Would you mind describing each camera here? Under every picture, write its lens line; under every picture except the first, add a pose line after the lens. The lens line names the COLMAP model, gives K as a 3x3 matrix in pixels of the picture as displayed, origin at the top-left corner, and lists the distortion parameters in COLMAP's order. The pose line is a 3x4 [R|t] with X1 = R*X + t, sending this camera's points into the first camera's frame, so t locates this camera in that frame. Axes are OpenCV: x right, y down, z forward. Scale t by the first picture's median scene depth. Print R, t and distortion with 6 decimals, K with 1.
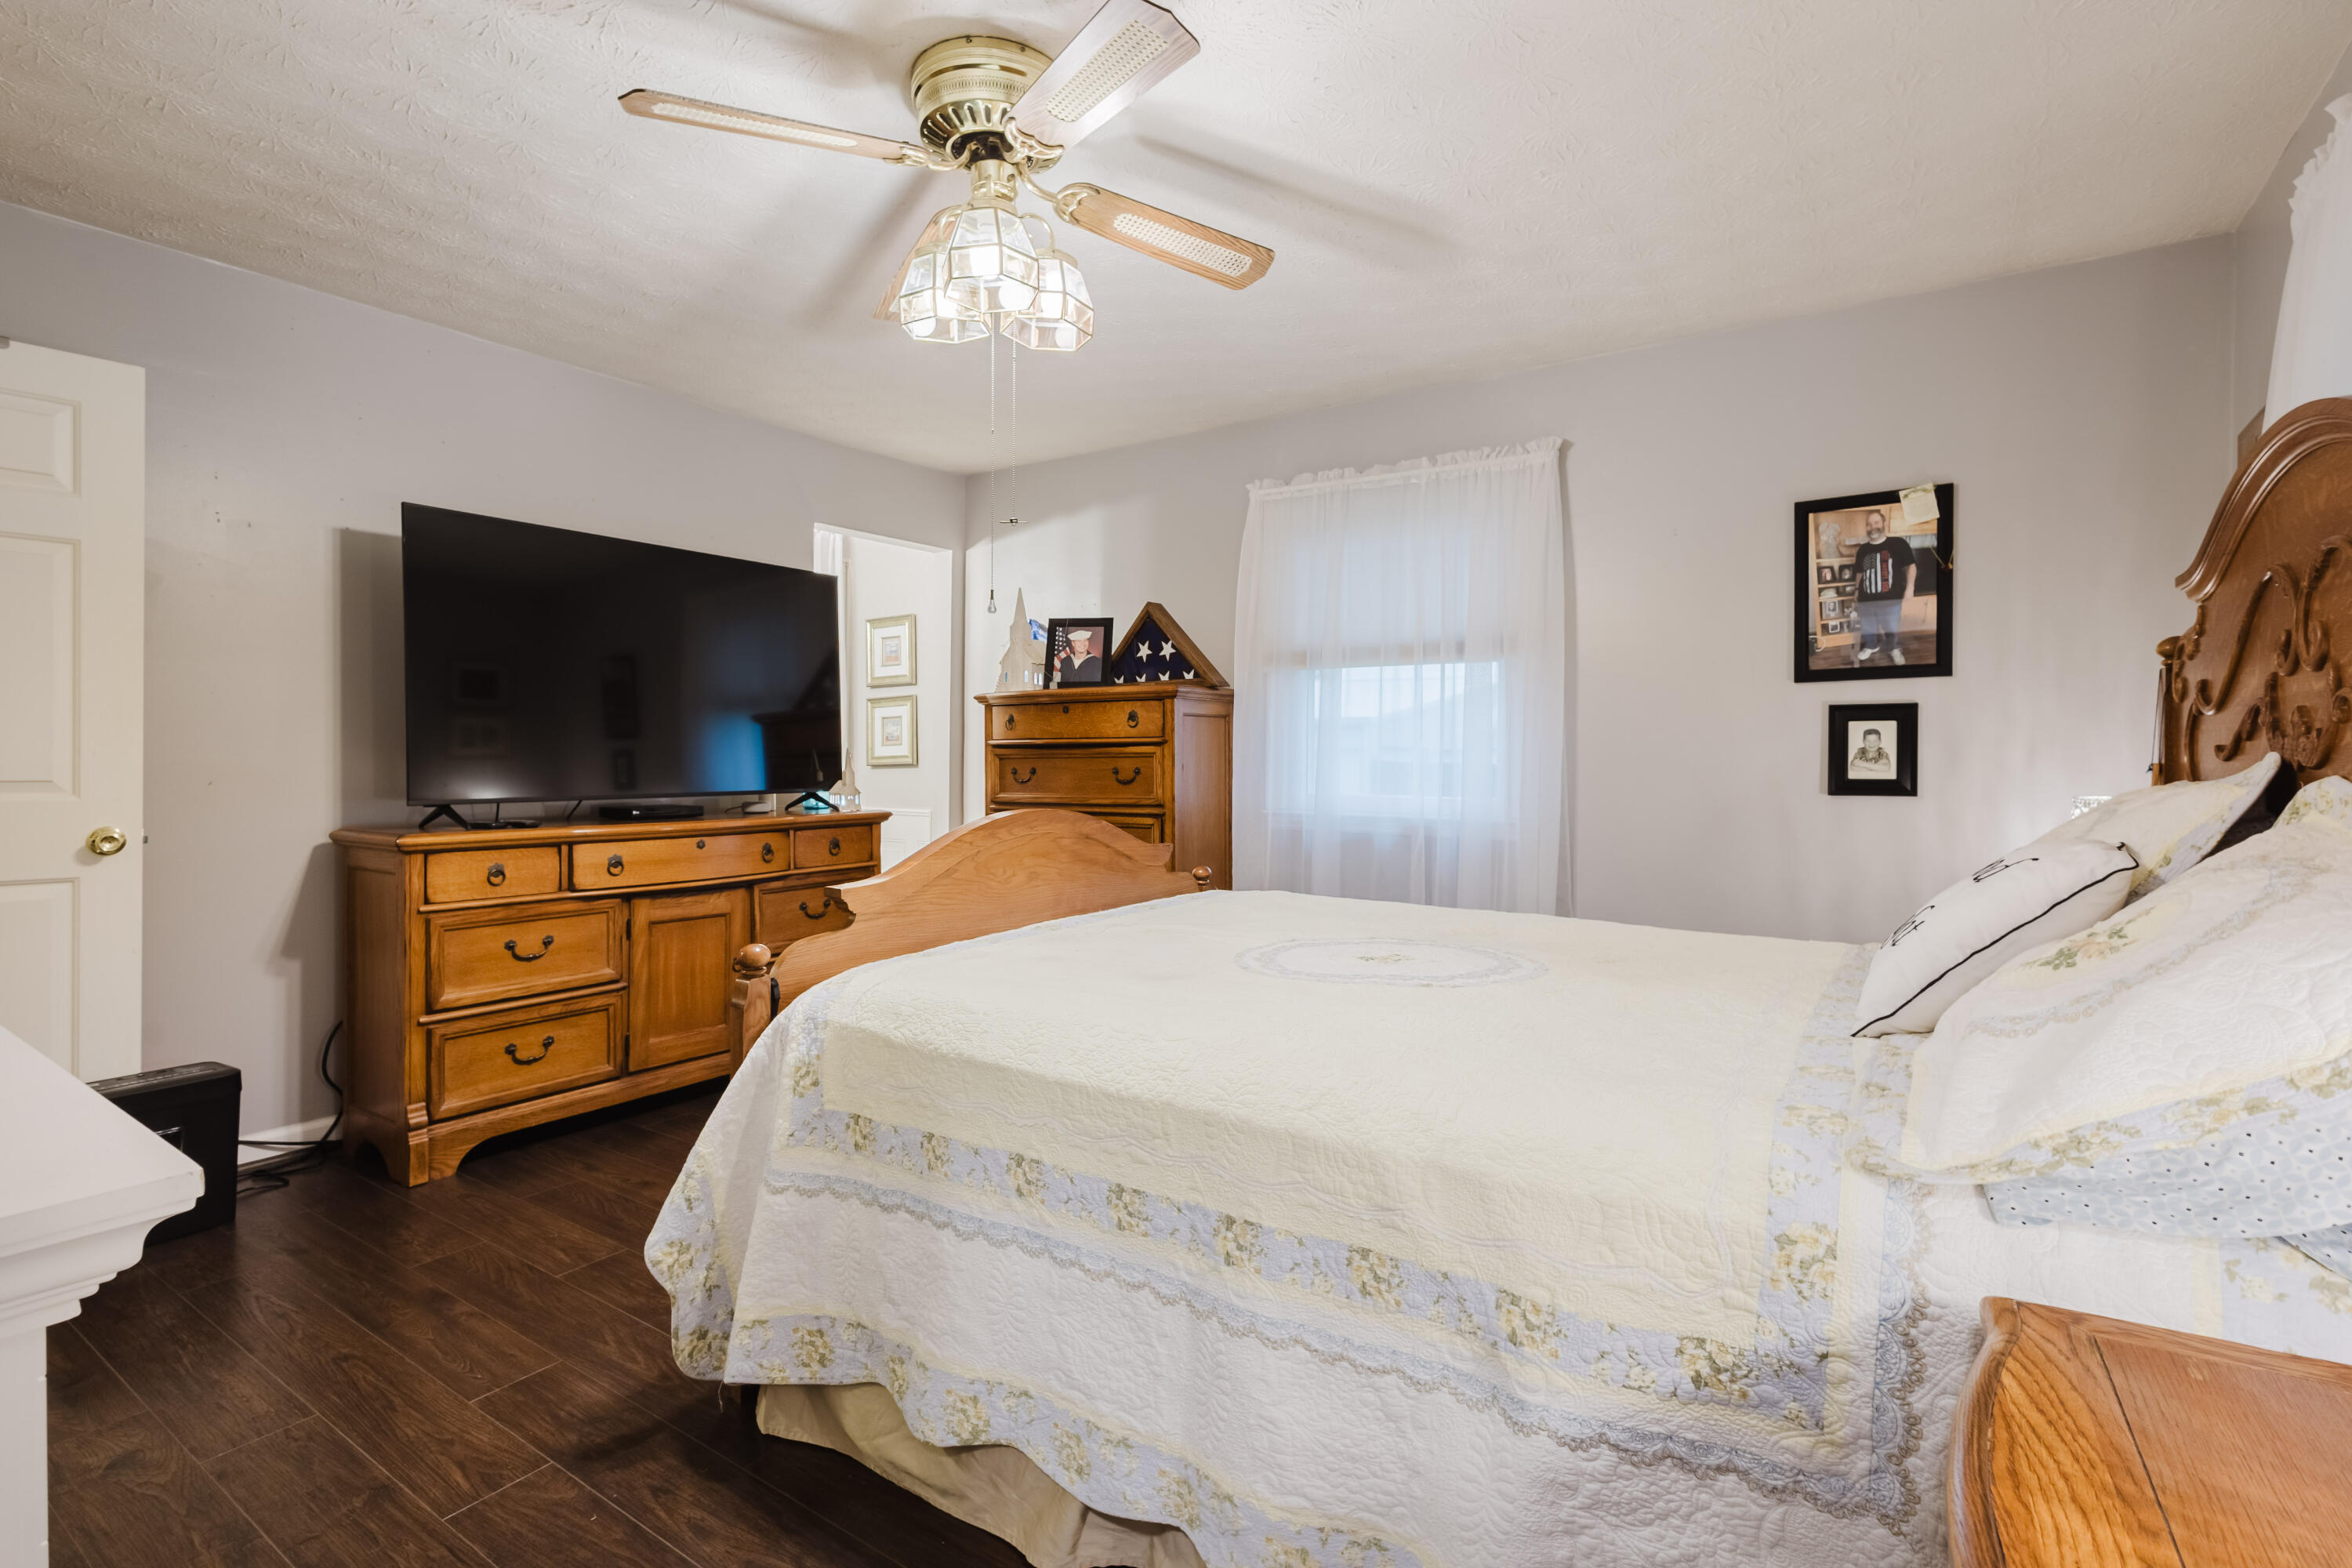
lens RADIAL K [[1067.5, 0, 1180.1], [0, 1067.5, 765.6], [0, 0, 1]] dist [0.012929, -0.000278]
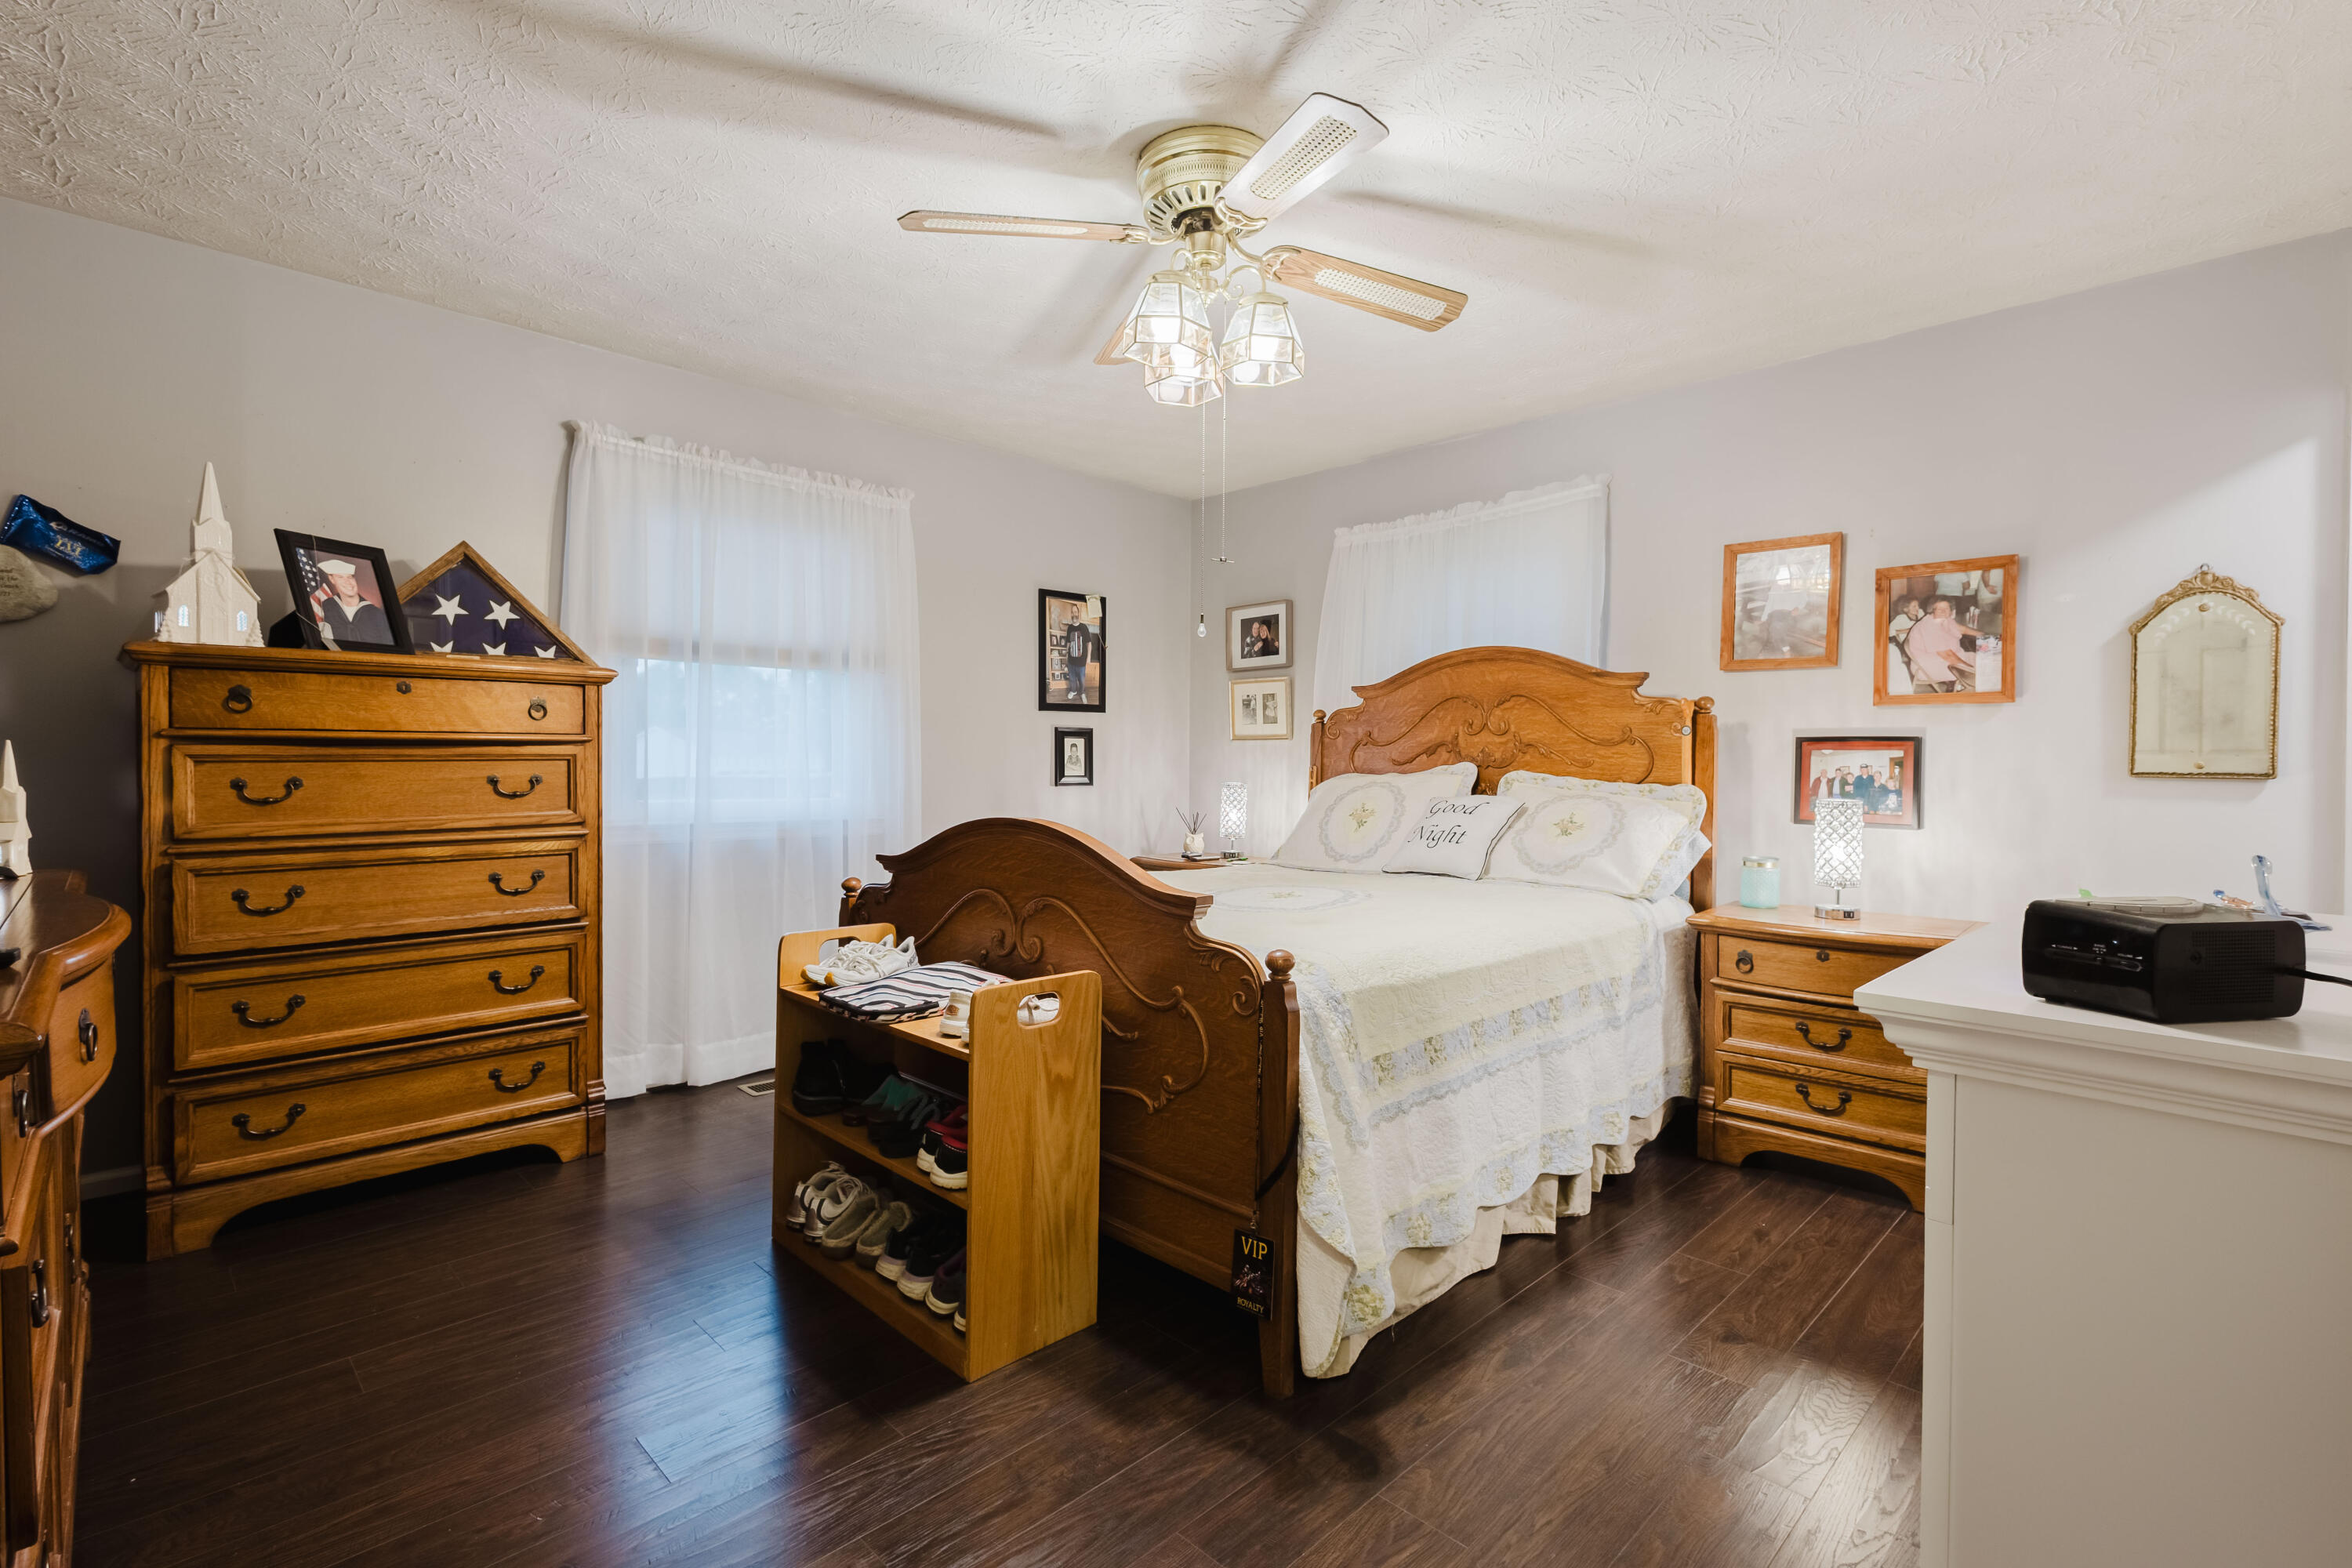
lens RADIAL K [[1065.8, 0, 1170.4], [0, 1065.8, 774.9], [0, 0, 1]] dist [0.008390, -0.000684]
pose [[0.208716, -0.013359, 0.977885, -0.837005], [0.004058, 0.999910, 0.012794, -0.007313], [-0.977968, 0.001298, 0.208751, 0.528774]]
